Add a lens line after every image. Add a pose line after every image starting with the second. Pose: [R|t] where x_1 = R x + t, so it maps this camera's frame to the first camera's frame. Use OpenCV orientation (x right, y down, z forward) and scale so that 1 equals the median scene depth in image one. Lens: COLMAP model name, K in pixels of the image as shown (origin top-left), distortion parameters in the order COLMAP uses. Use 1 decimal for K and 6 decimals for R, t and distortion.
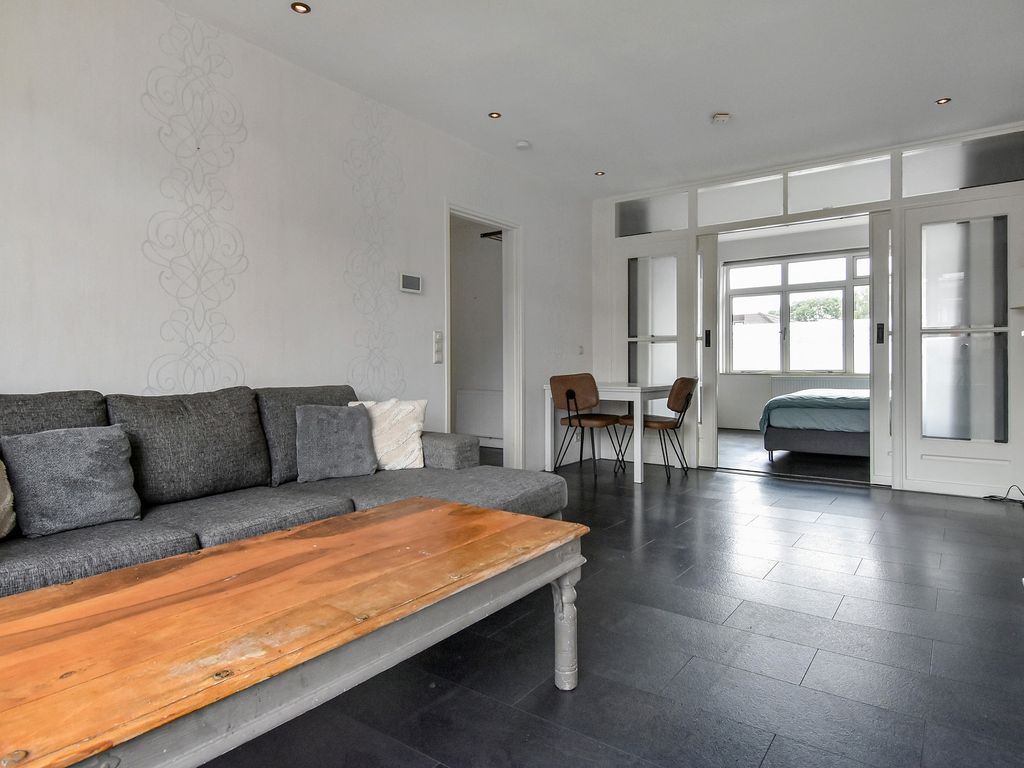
lens RADIAL K [[605.0, 0, 502.3], [0, 605.0, 363.7], [0, 0, 1]] dist [0.021824, -0.022176]
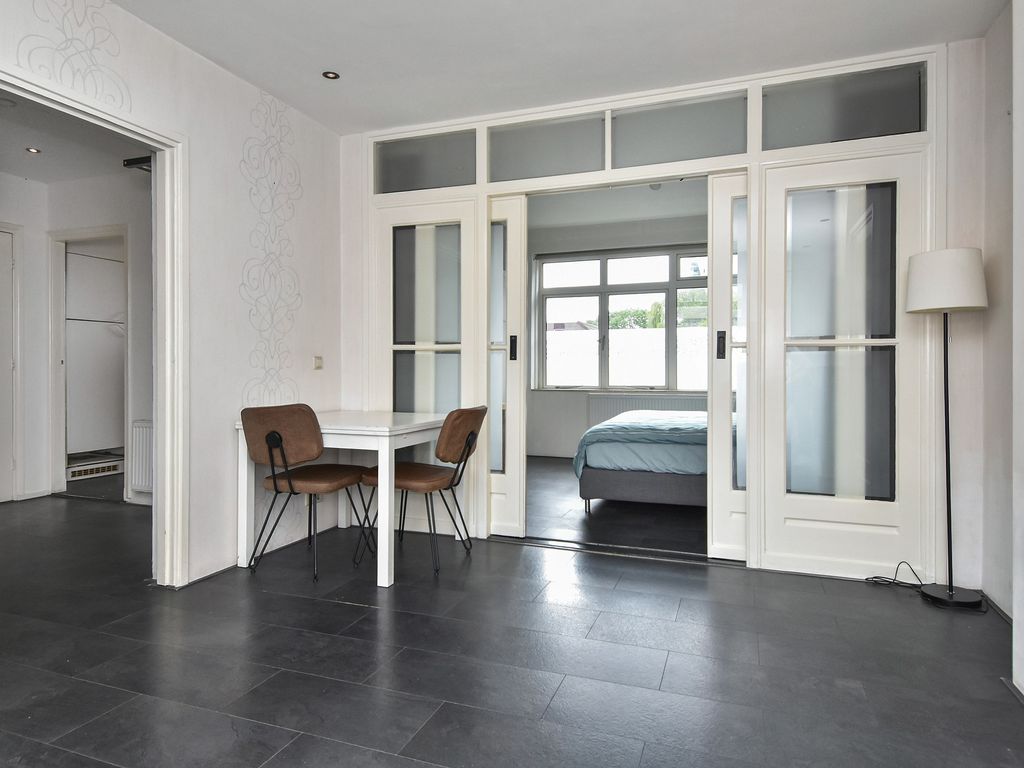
lens RADIAL K [[605.0, 0, 502.3], [0, 605.0, 363.7], [0, 0, 1]] dist [0.021824, -0.022176]
pose [[0.962411, 0.007533, 0.271492, 0.142875], [-0.005197, 0.999943, -0.009323, -0.016325], [-0.271546, 0.007562, 0.962396, 0.321782]]
